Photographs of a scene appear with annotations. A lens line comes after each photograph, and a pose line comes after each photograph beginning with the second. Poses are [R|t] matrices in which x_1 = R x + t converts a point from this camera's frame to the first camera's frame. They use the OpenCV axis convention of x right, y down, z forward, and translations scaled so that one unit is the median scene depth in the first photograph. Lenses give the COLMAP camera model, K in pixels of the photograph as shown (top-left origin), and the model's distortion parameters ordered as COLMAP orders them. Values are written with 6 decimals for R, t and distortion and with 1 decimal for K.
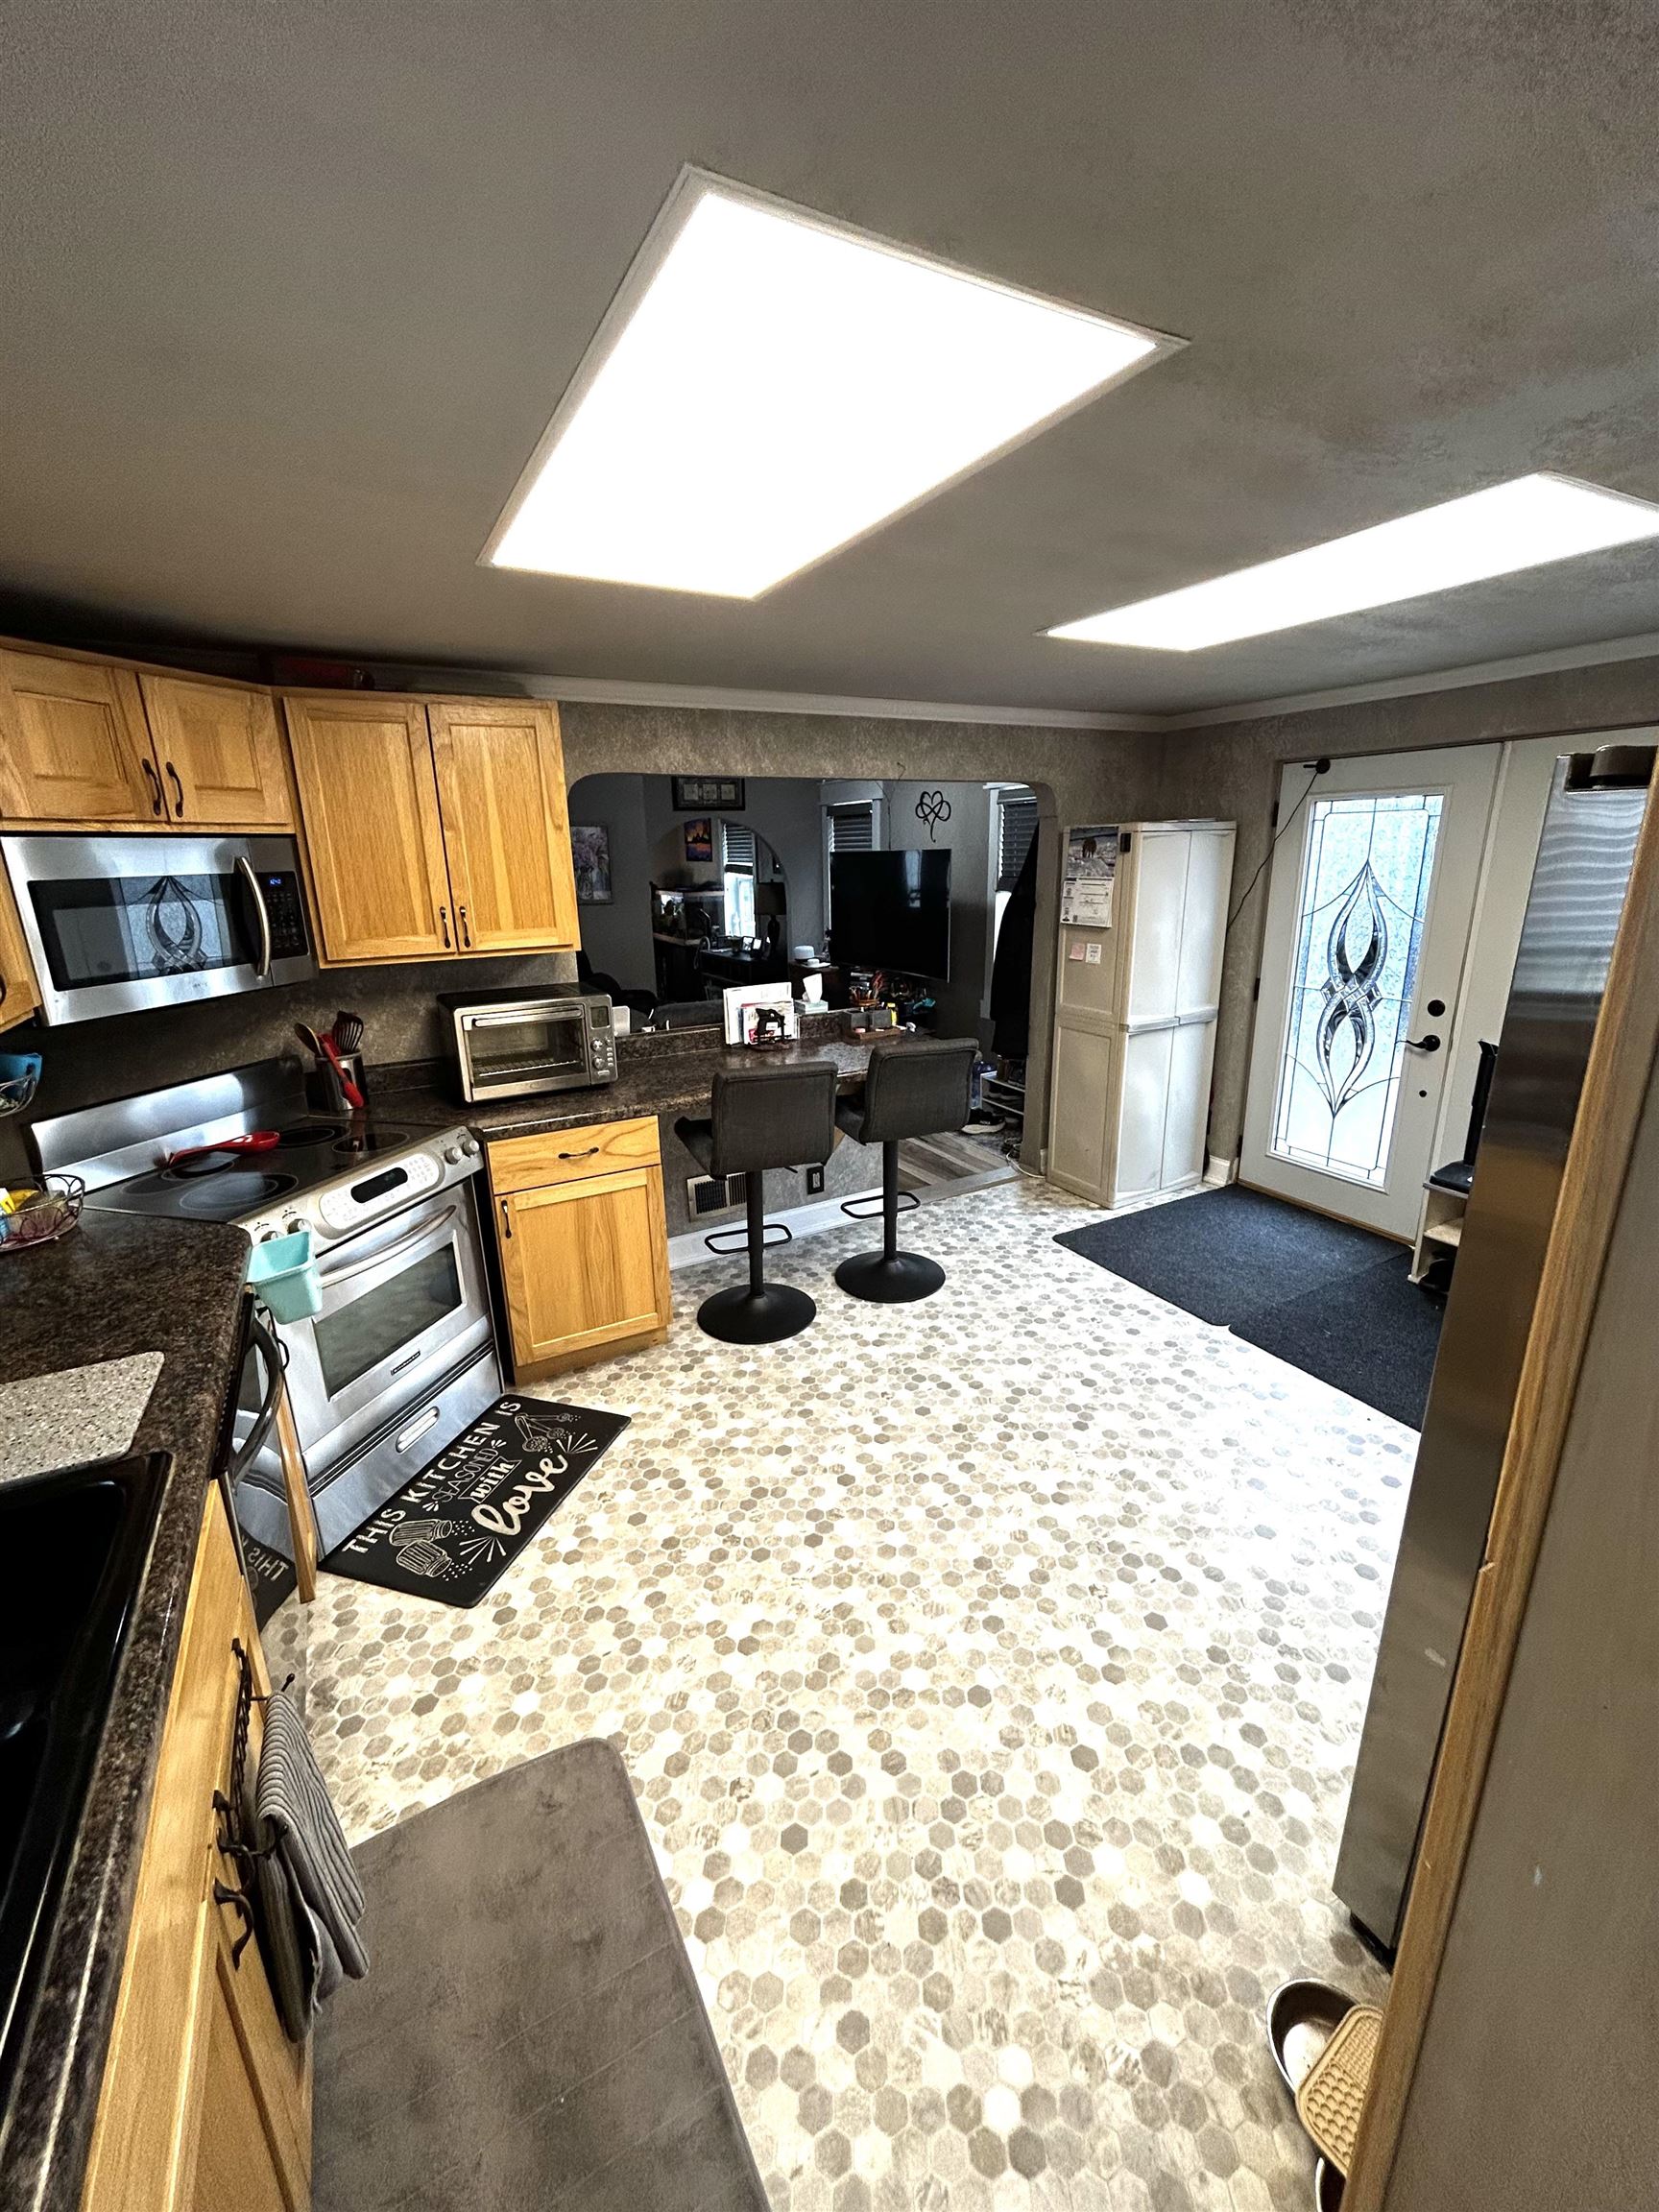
lens RADIAL K [[897.1, 0, 830.0], [0, 897.1, 1107.7], [0, 0, 1]] dist [0.003299, 0.000069]
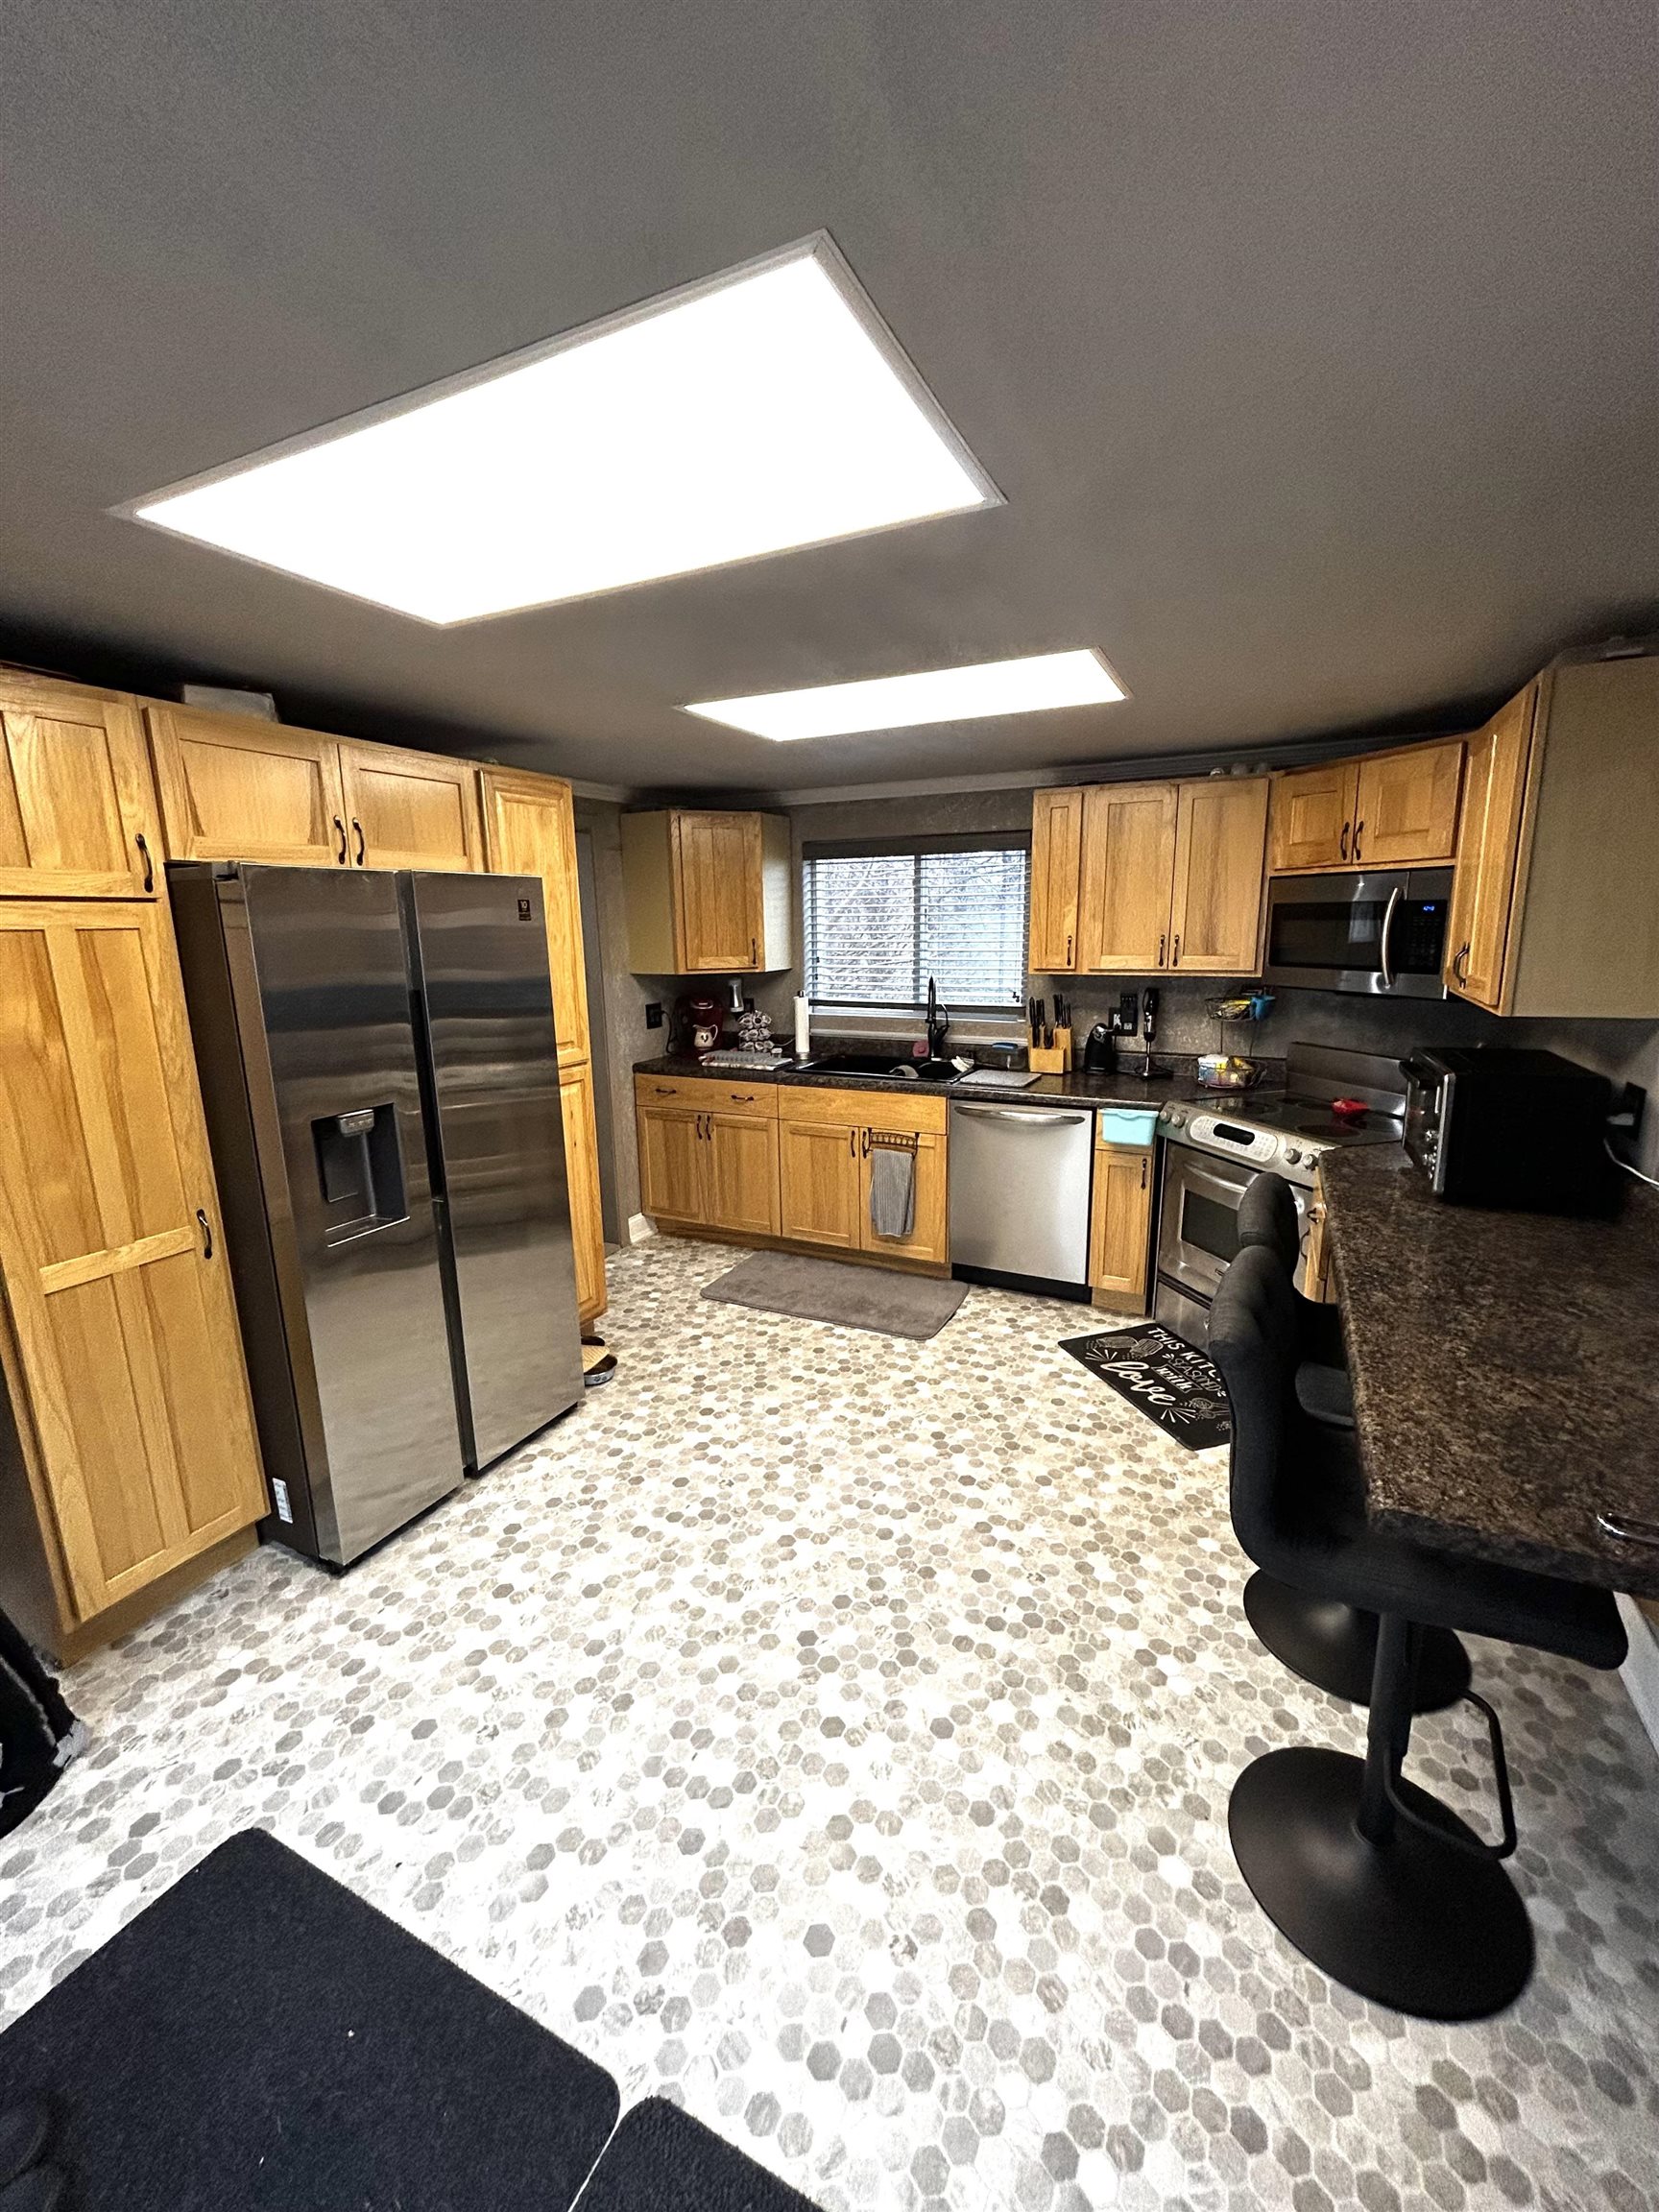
lens RADIAL K [[897.1, 0, 829.4], [0, 897.1, 1103.9], [0, 0, 1]] dist [0.003299, 0.000069]
pose [[-0.819801, 0.149156, -0.552882, 0.609689], [-0.128353, 0.893058, 0.431247, -0.381052], [0.558078, 0.424500, -0.712985, 1.341468]]
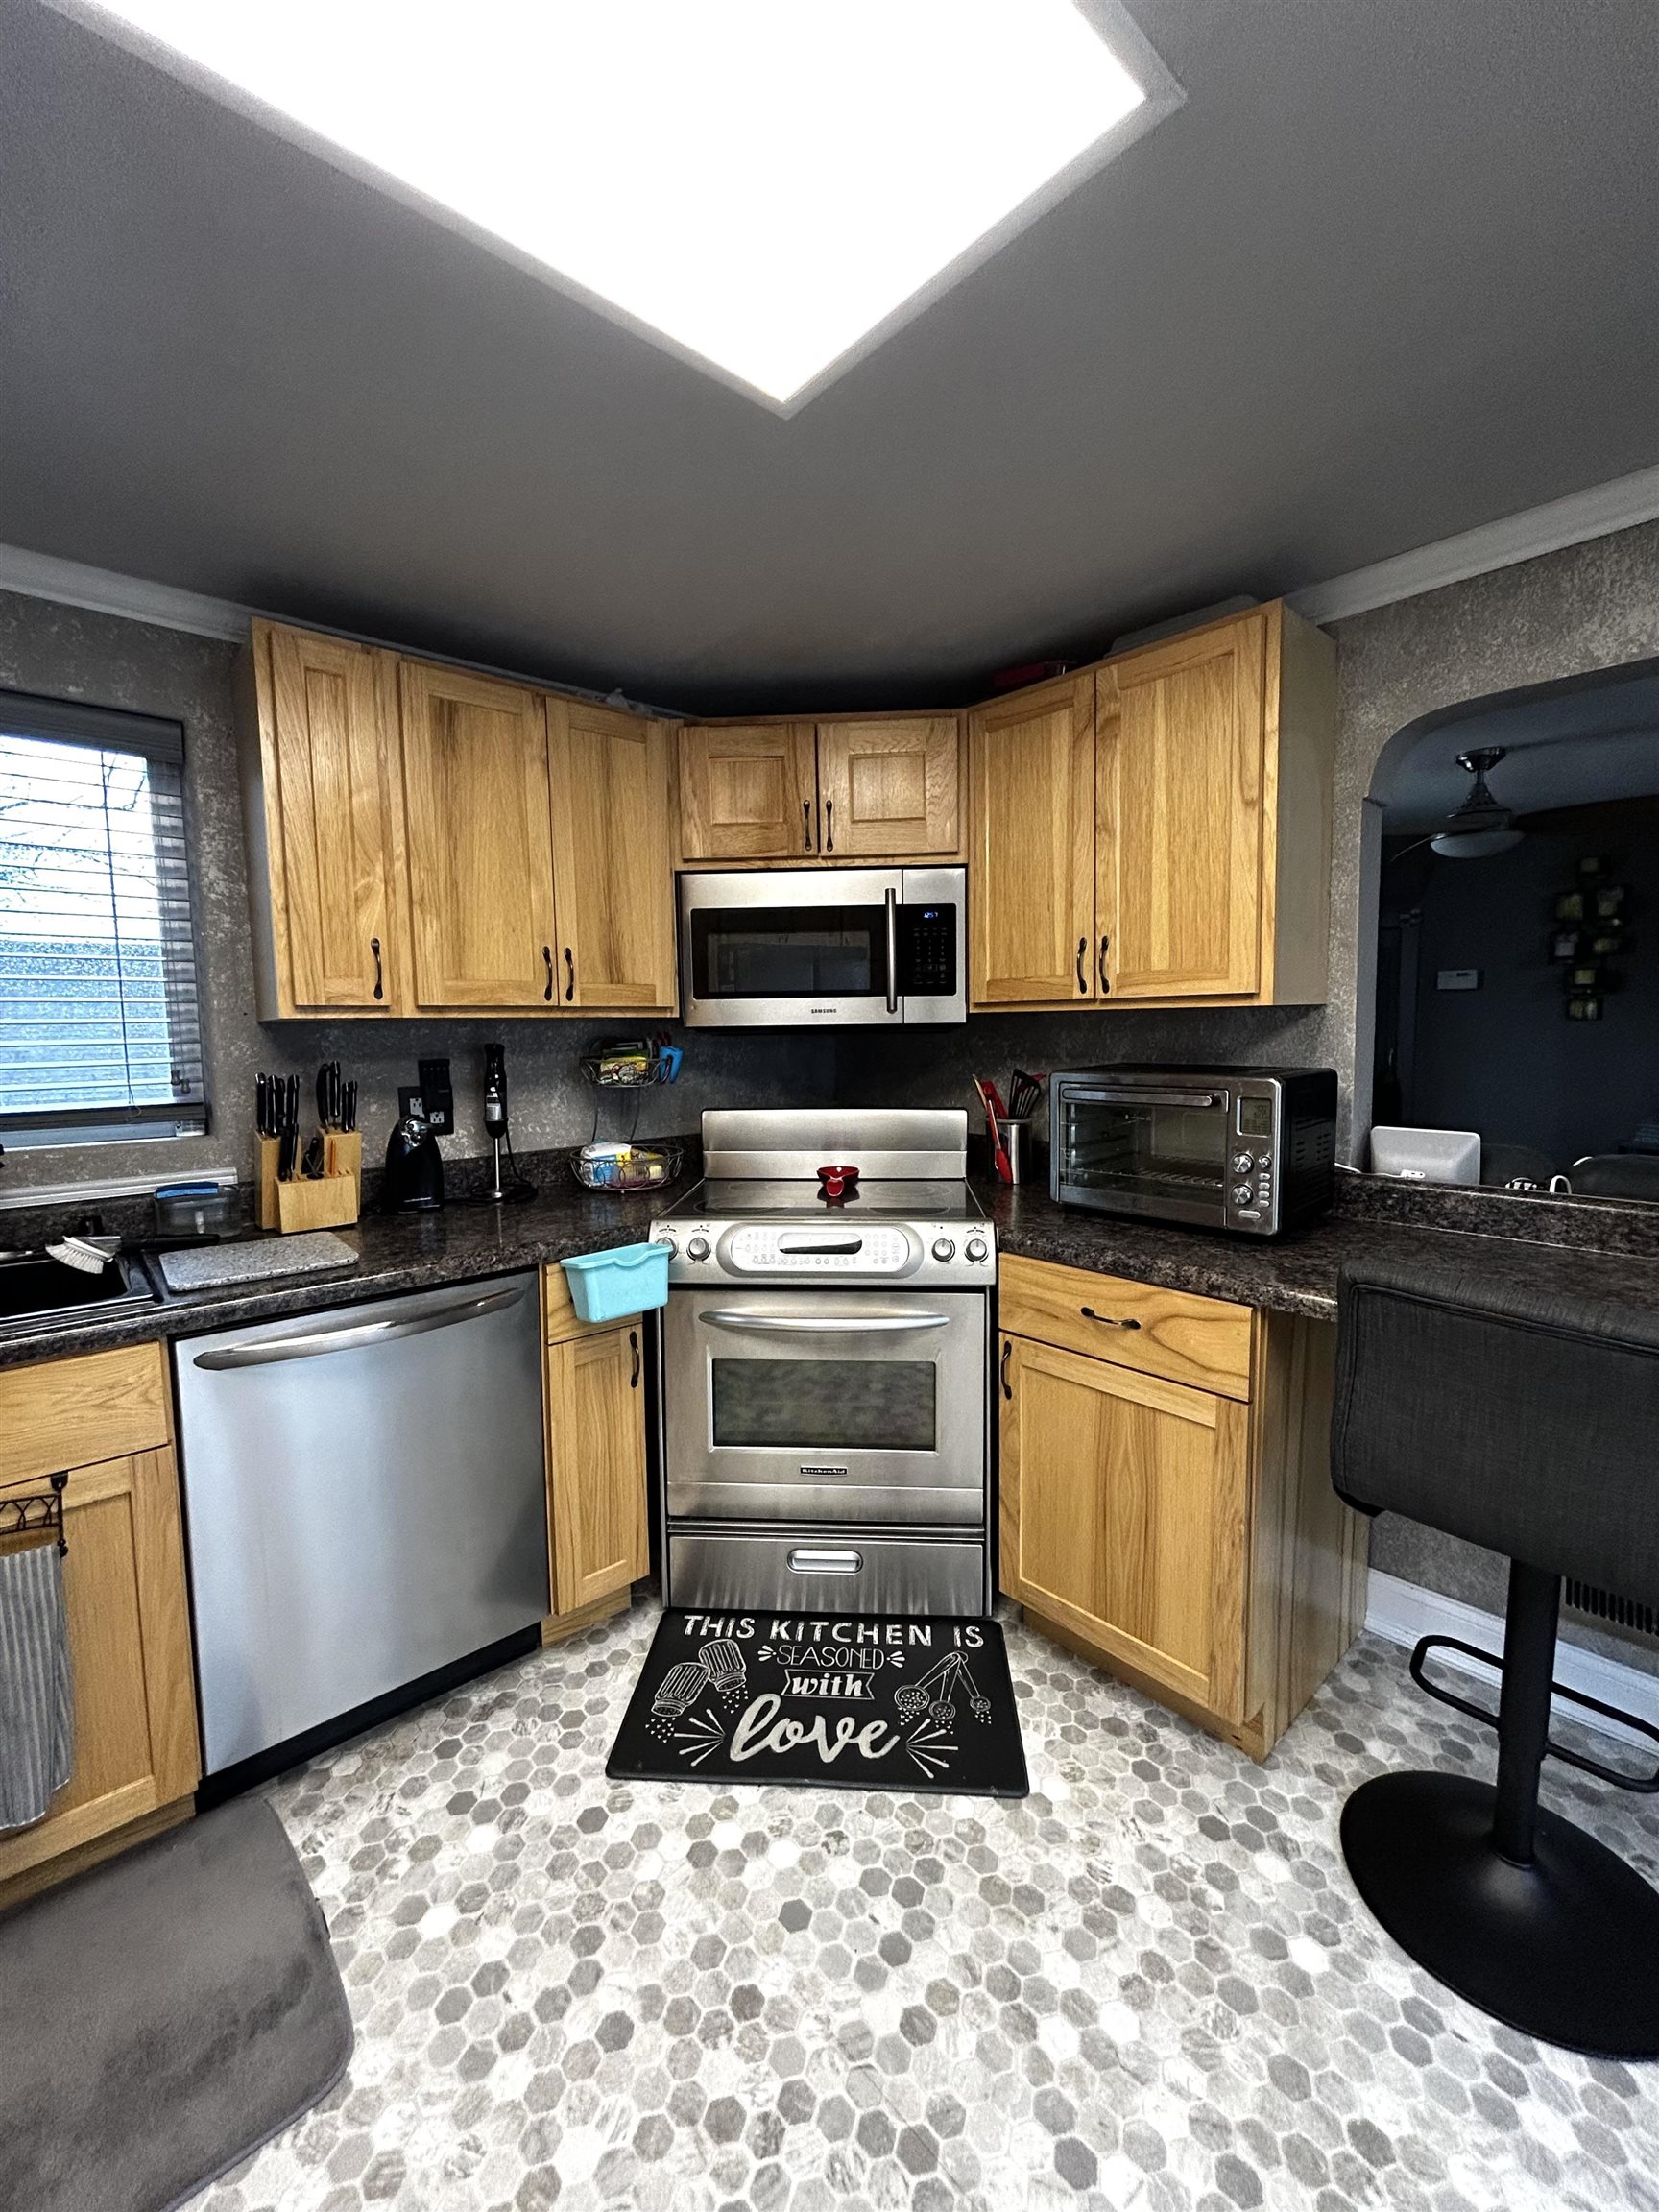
lens RADIAL K [[897.1, 0, 831.2], [0, 897.1, 1102.7], [0, 0, 1]] dist [0.003299, 0.000069]
pose [[0.225345, 0.104623, -0.968645, 0.256399], [-0.263824, 0.963625, 0.042705, -0.067377], [0.937879, 0.245929, 0.244751, 0.647191]]
